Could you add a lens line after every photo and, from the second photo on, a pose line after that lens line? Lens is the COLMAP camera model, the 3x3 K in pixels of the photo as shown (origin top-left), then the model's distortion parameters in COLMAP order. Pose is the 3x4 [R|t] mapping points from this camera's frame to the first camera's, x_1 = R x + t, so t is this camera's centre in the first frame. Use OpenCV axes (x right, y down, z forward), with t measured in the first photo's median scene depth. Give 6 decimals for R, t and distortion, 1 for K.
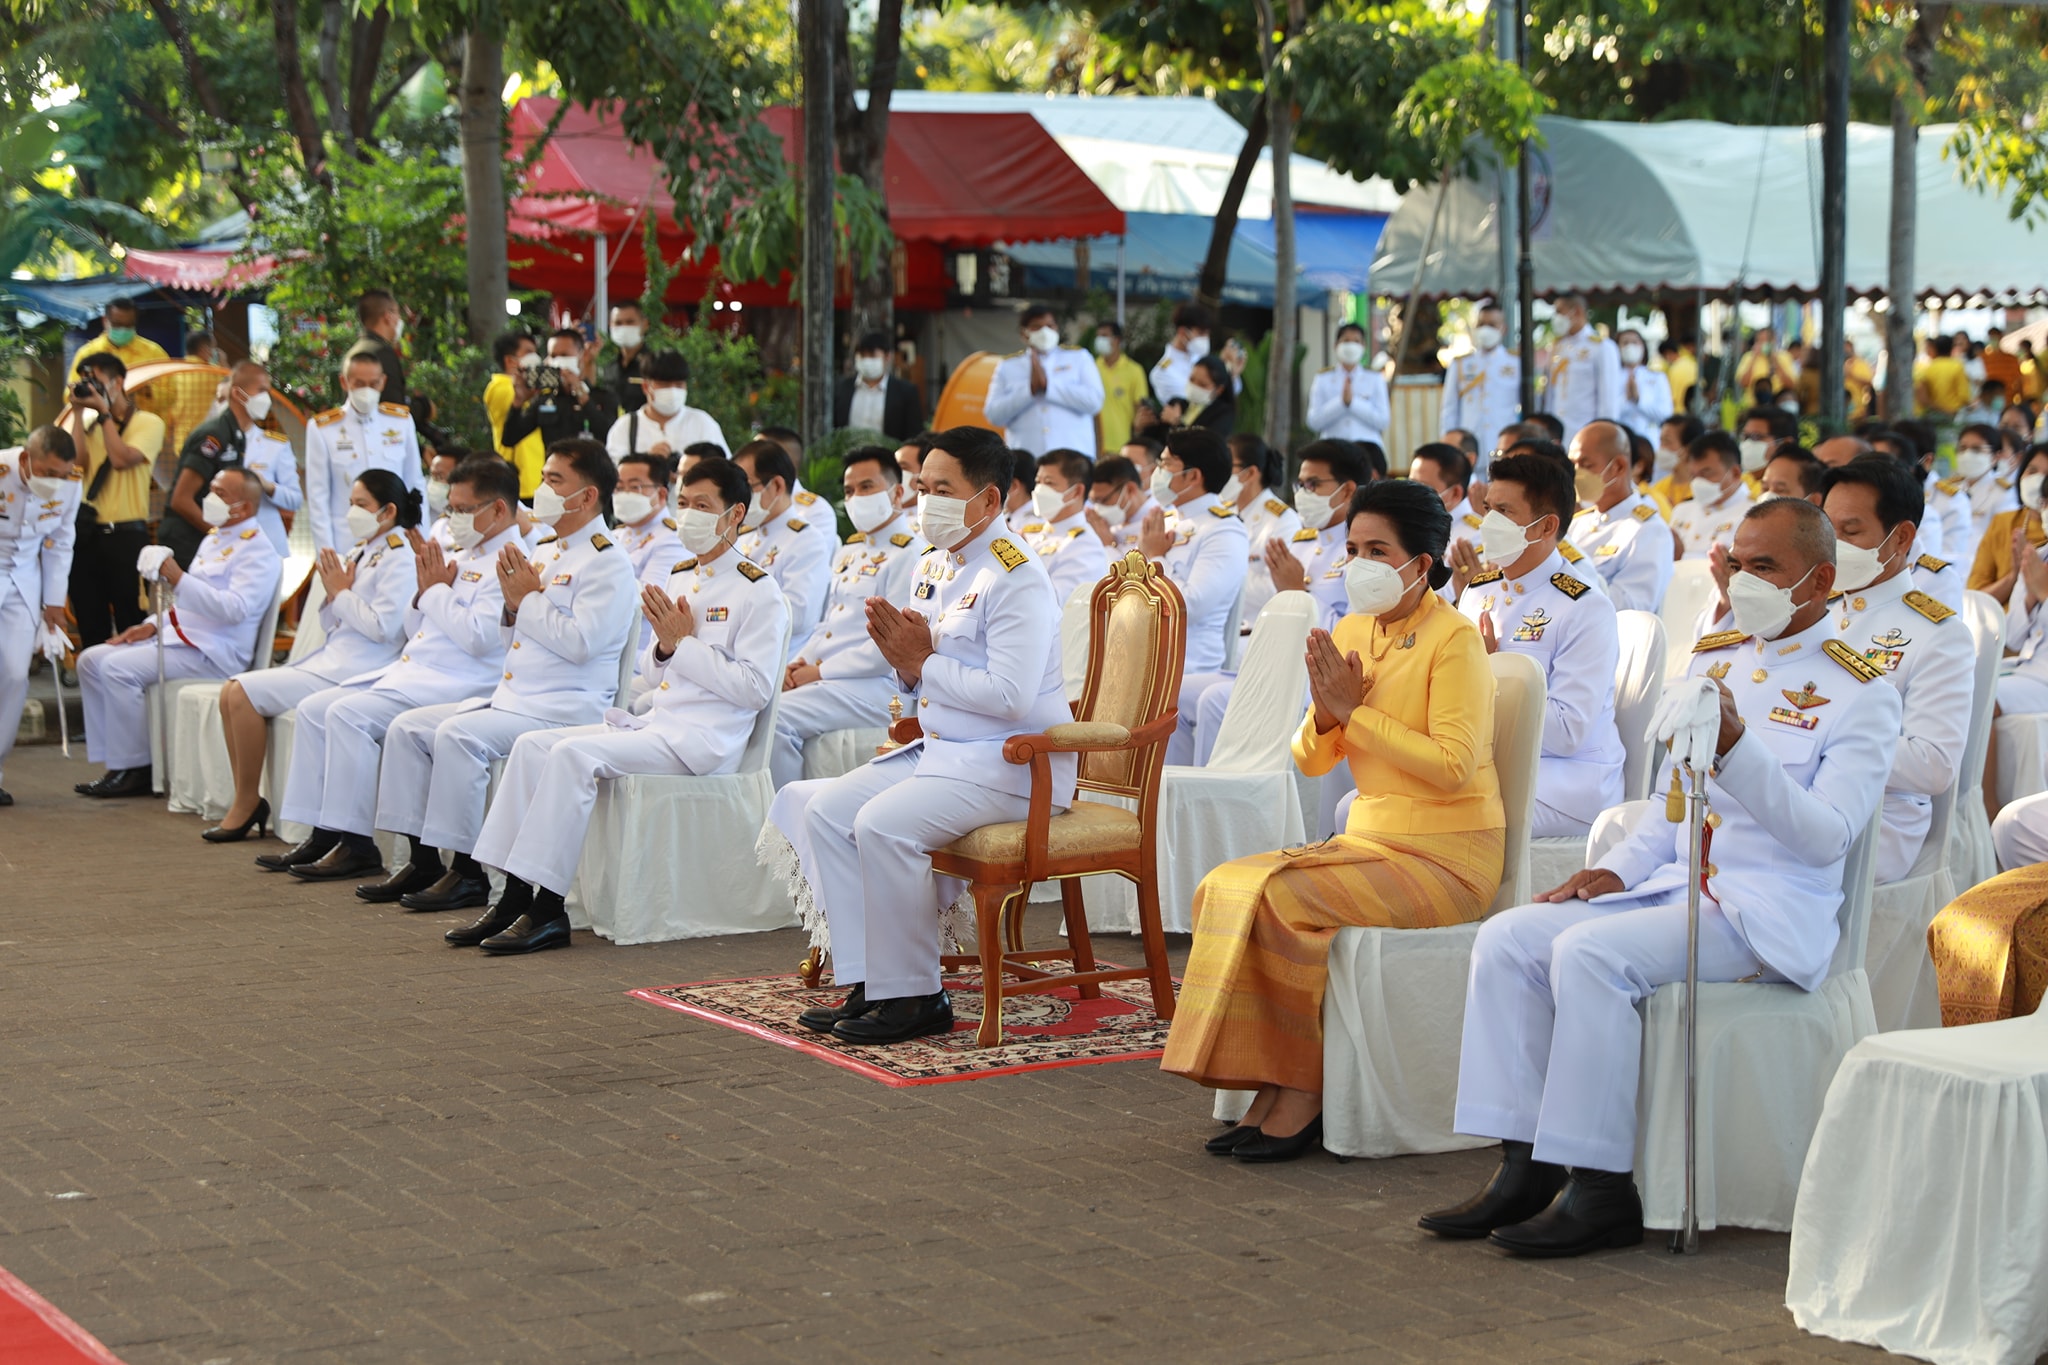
lens RADIAL K [[3879.3, 0, 1021.6], [0, 3879.3, 603.4], [0, 0, 1]] dist [0.037288, -0.124363]
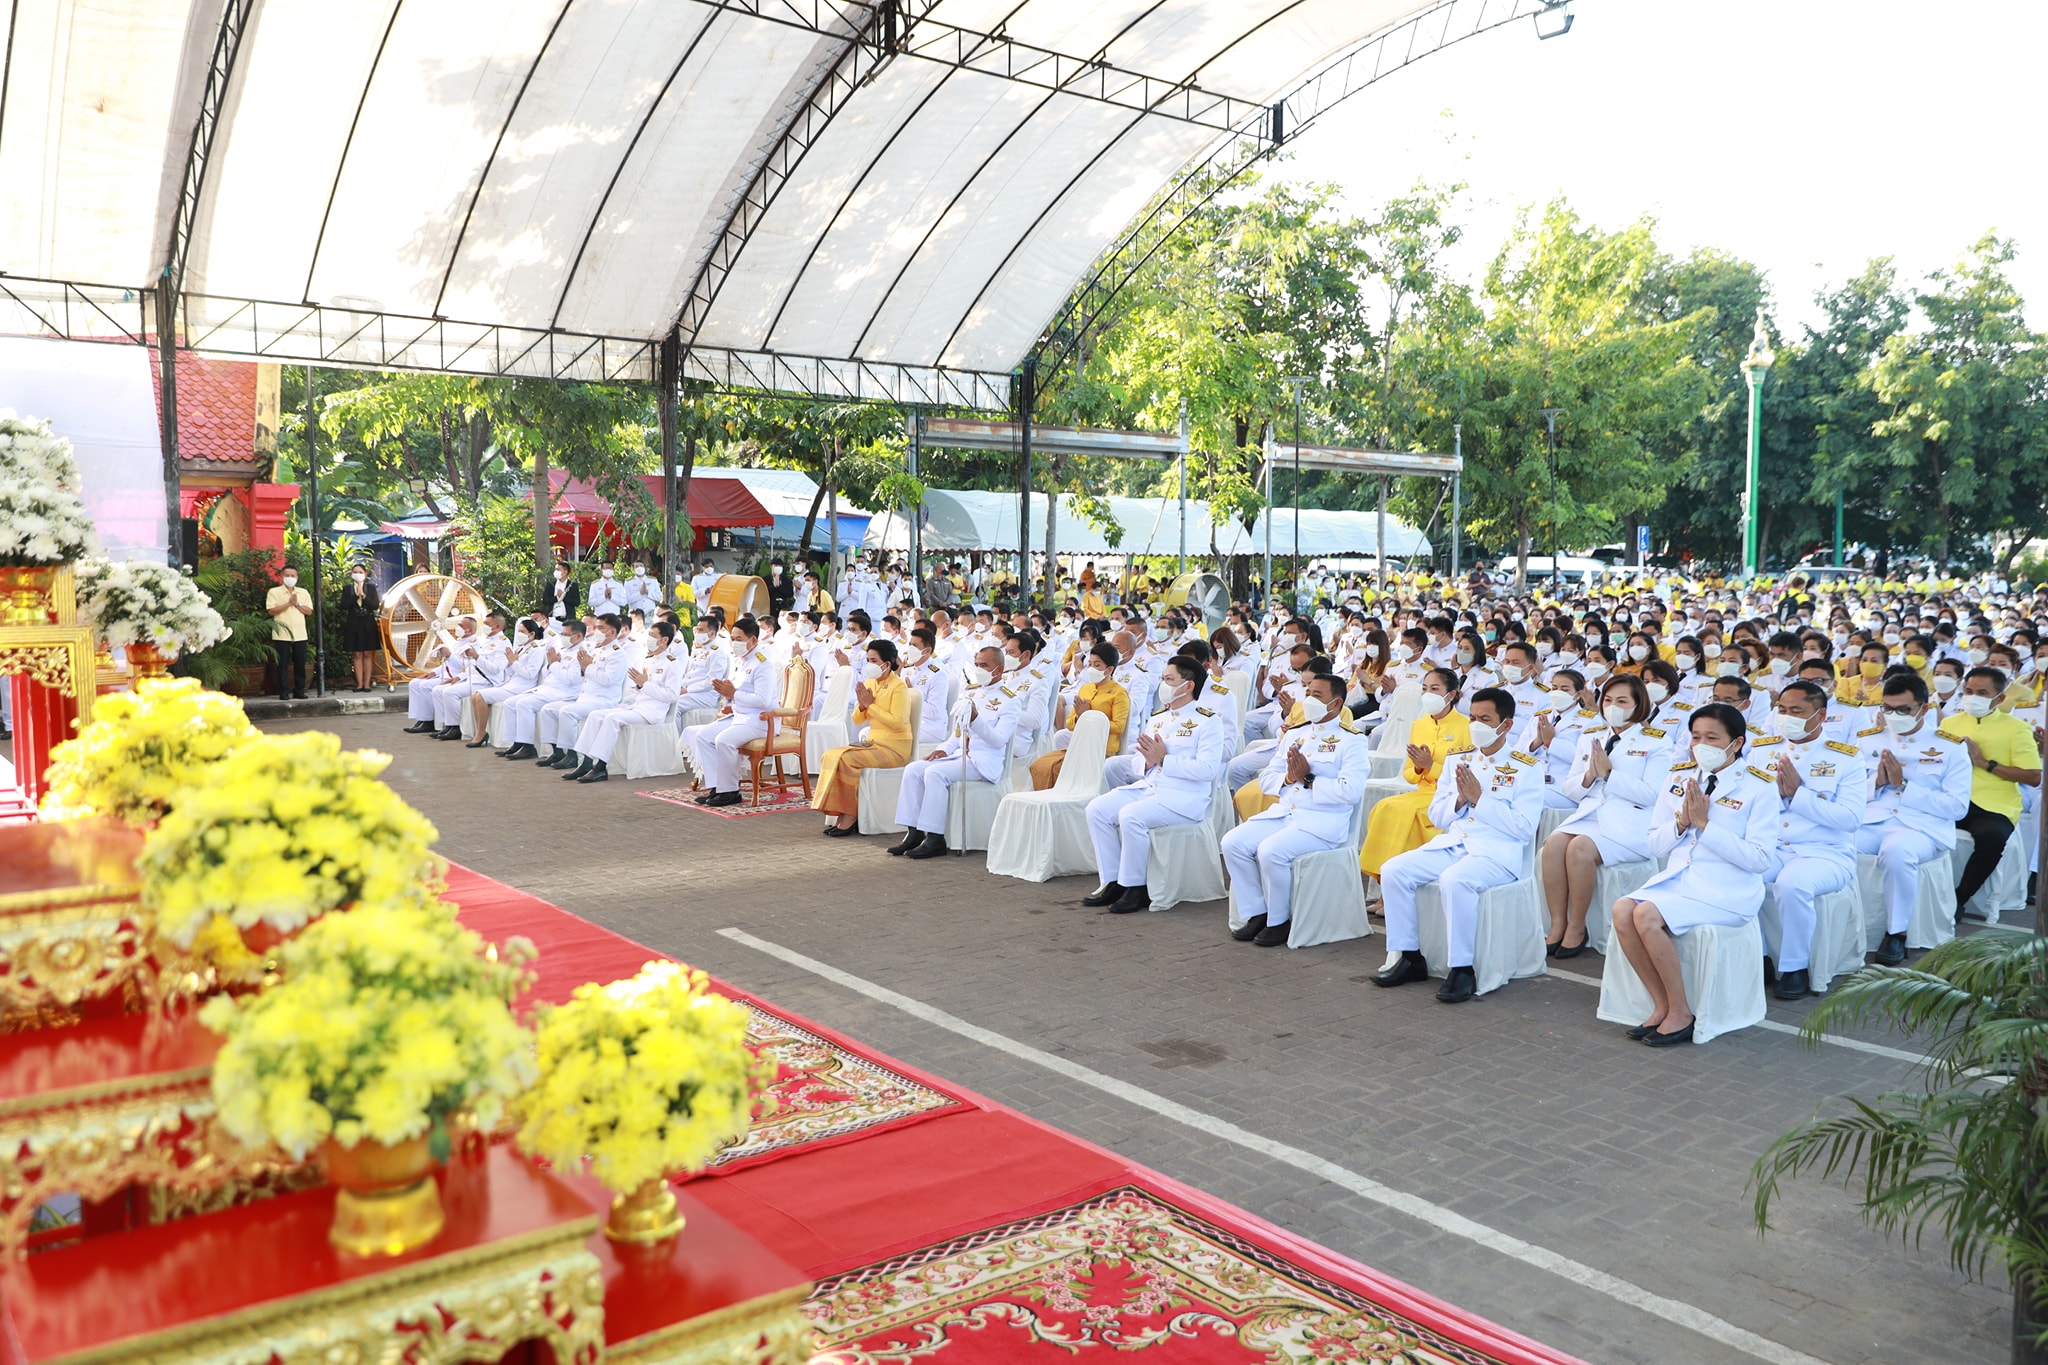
lens RADIAL K [[3226.3, 0, 1116.0], [0, 3226.3, 655.0], [0, 0, 1]] dist [-0.011345, 0.171186]
pose [[0.982552, 0.002656, 0.185967, -0.205571], [-0.006976, 0.999721, 0.022580, -0.074224], [-0.185855, -0.023483, 0.982297, -1.651749]]
